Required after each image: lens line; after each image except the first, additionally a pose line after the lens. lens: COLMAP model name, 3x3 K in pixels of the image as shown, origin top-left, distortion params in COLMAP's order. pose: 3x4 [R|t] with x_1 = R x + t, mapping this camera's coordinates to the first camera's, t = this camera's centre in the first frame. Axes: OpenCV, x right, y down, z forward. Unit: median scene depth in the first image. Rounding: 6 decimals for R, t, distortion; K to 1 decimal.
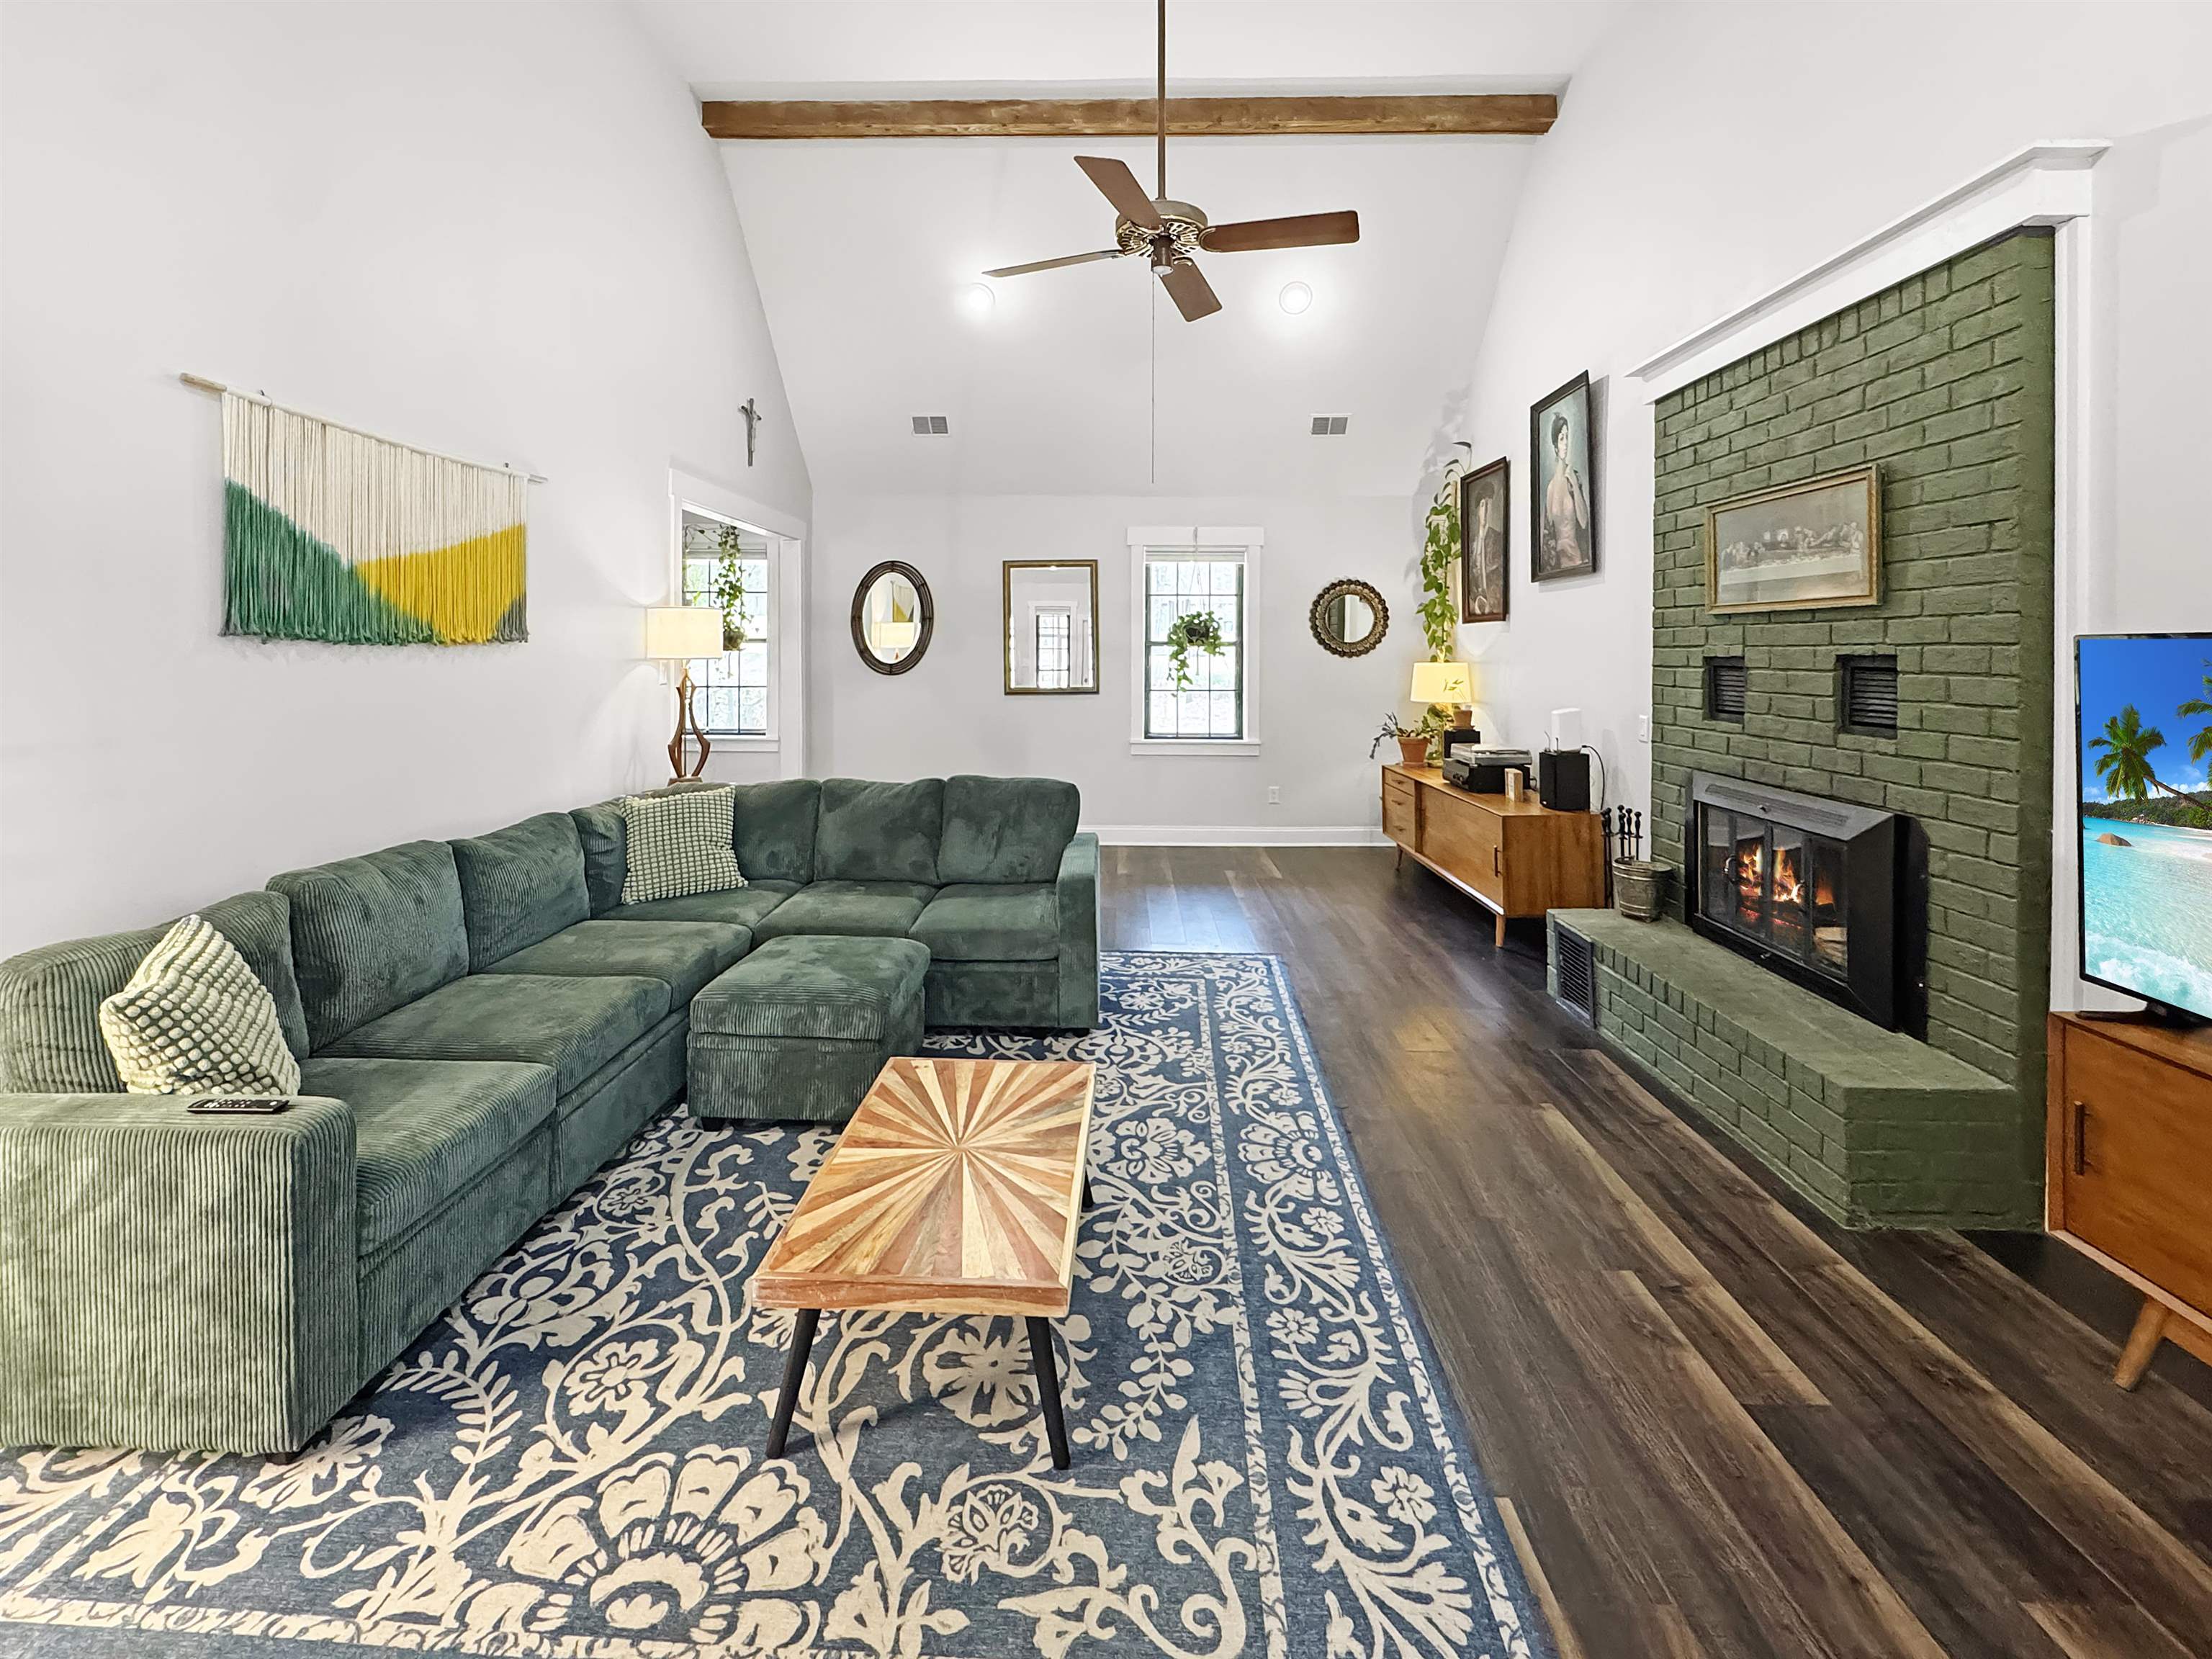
lens RADIAL K [[945.1, 0, 1126.2], [0, 945.1, 759.1], [0, 0, 1]] dist [-0.001576, -0.000125]
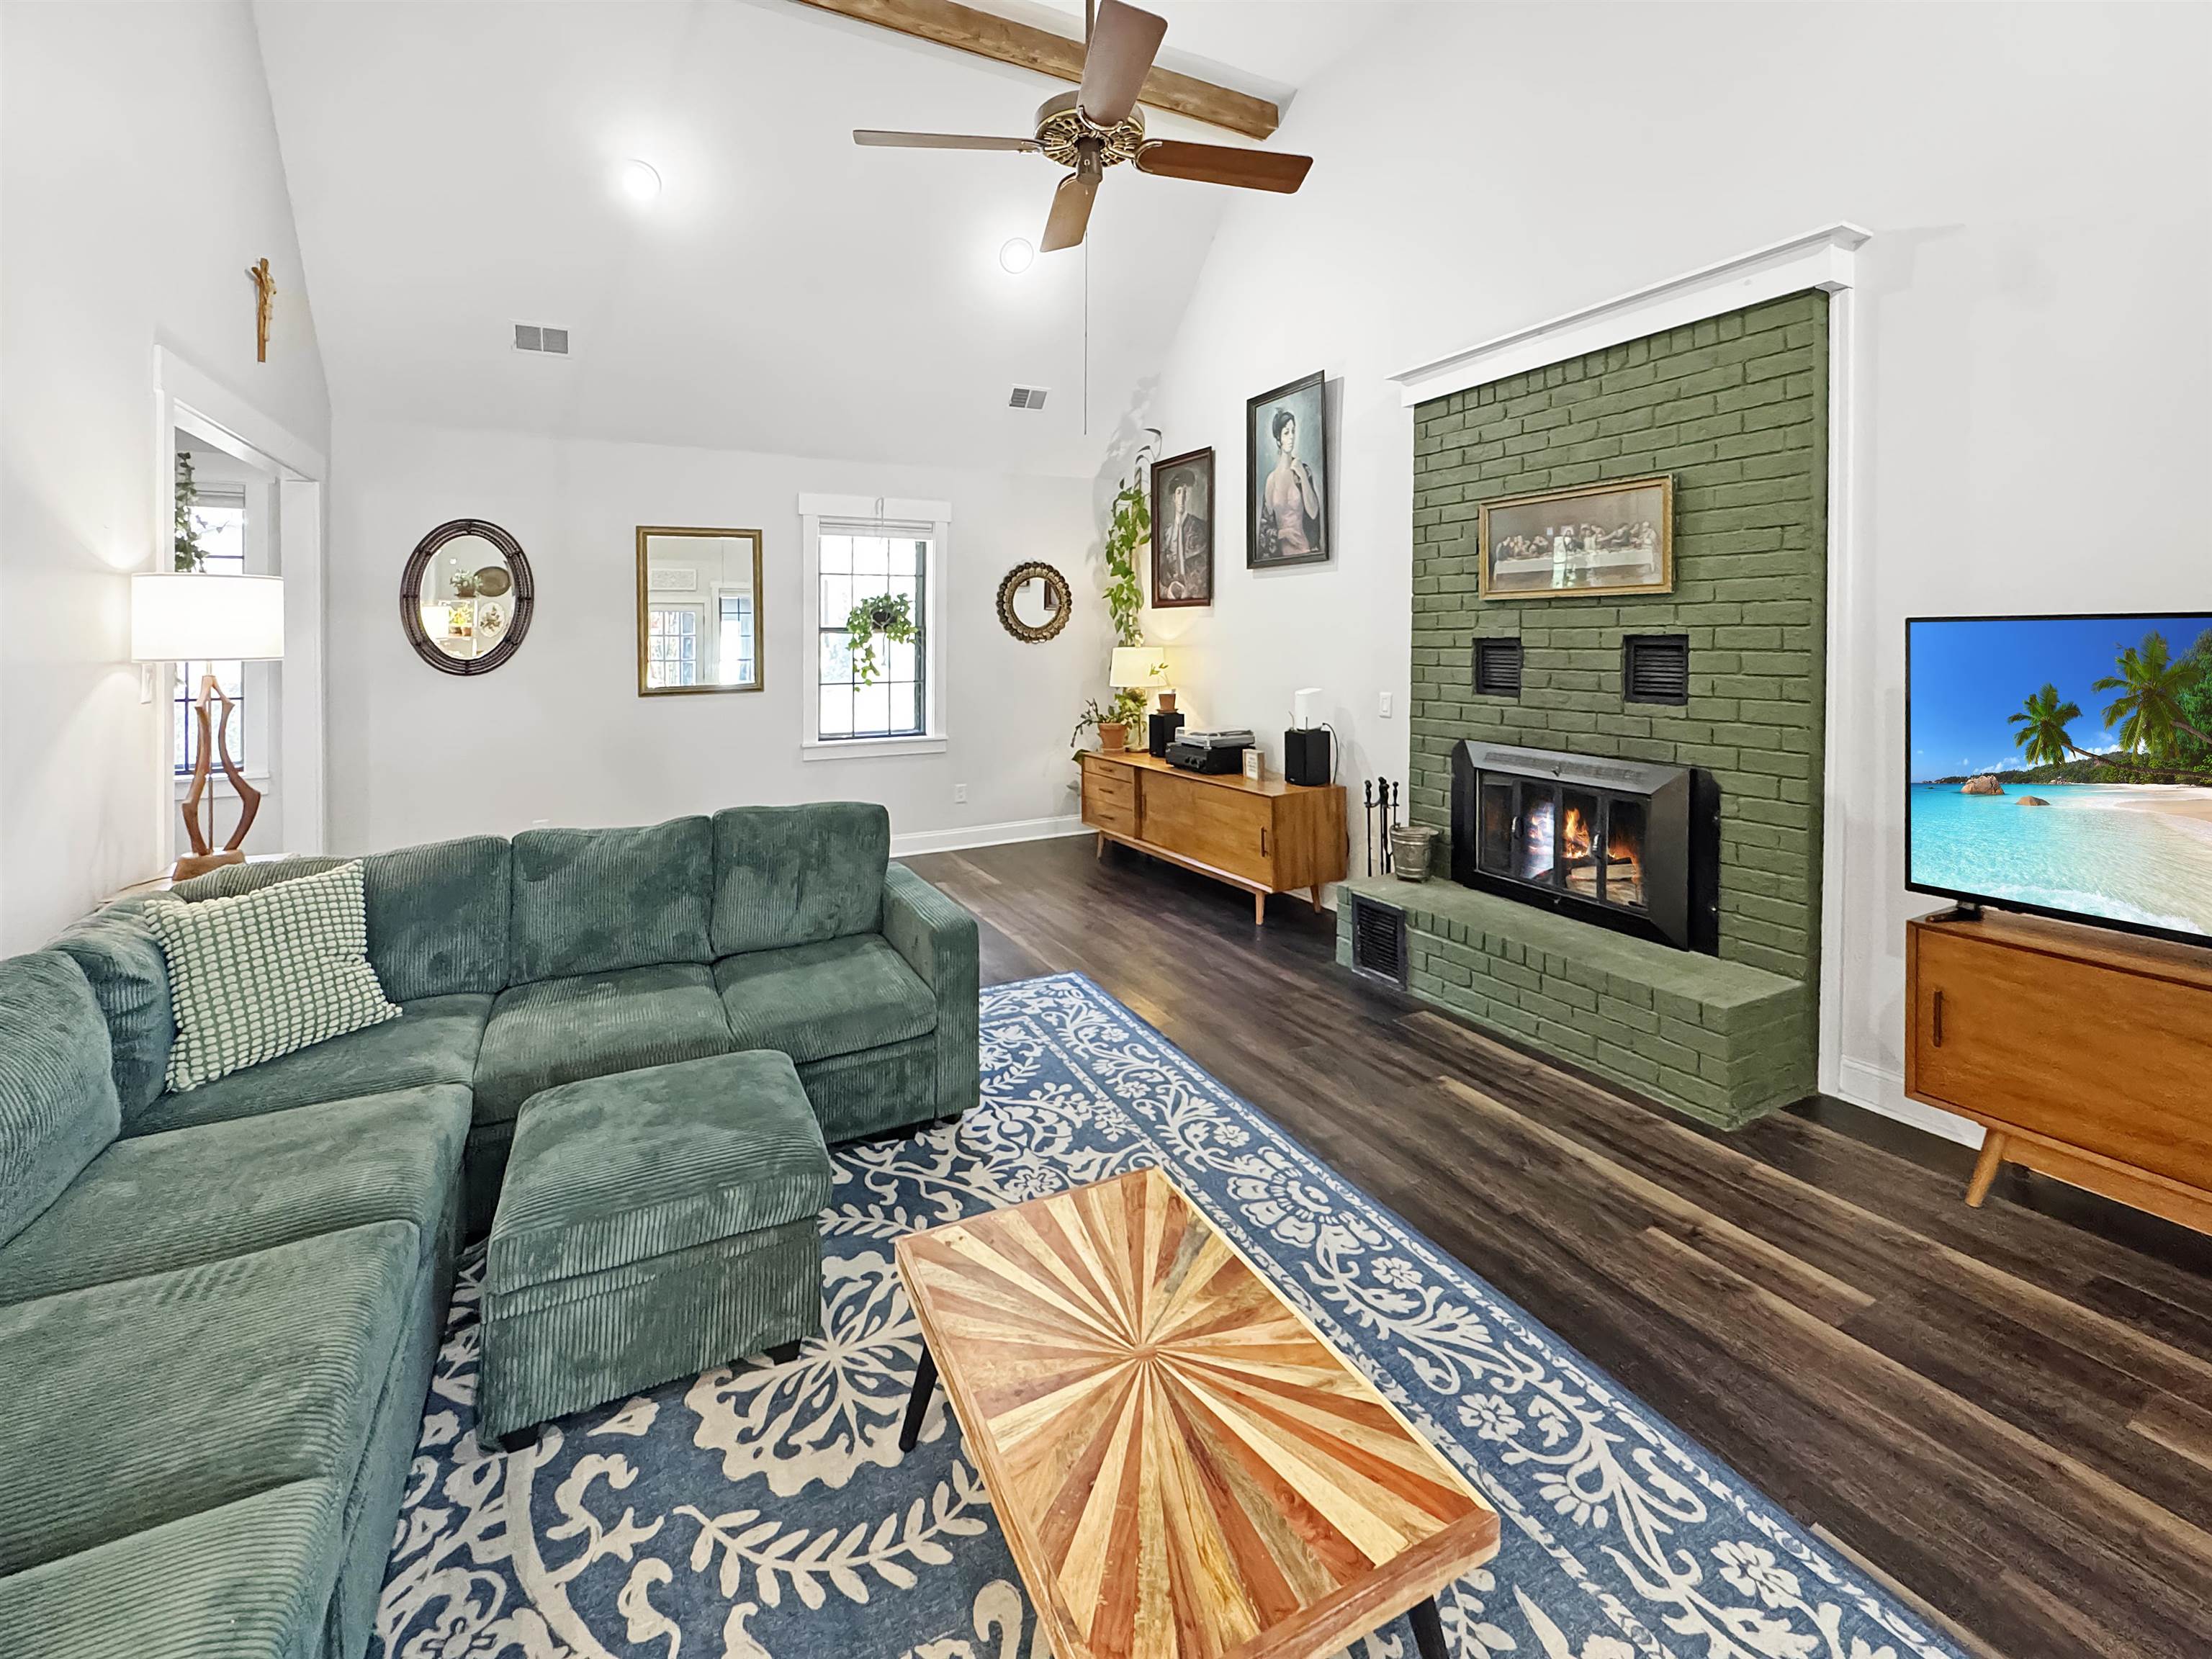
lens RADIAL K [[945.1, 0, 1117.9], [0, 945.1, 729.7], [0, 0, 1]] dist [-0.001576, -0.000125]
pose [[0.878503, -0.056332, 0.474404, -0.355892], [0.063596, 0.997975, 0.000736, -0.035589], [-0.473485, 0.029523, 0.880307, 0.274231]]
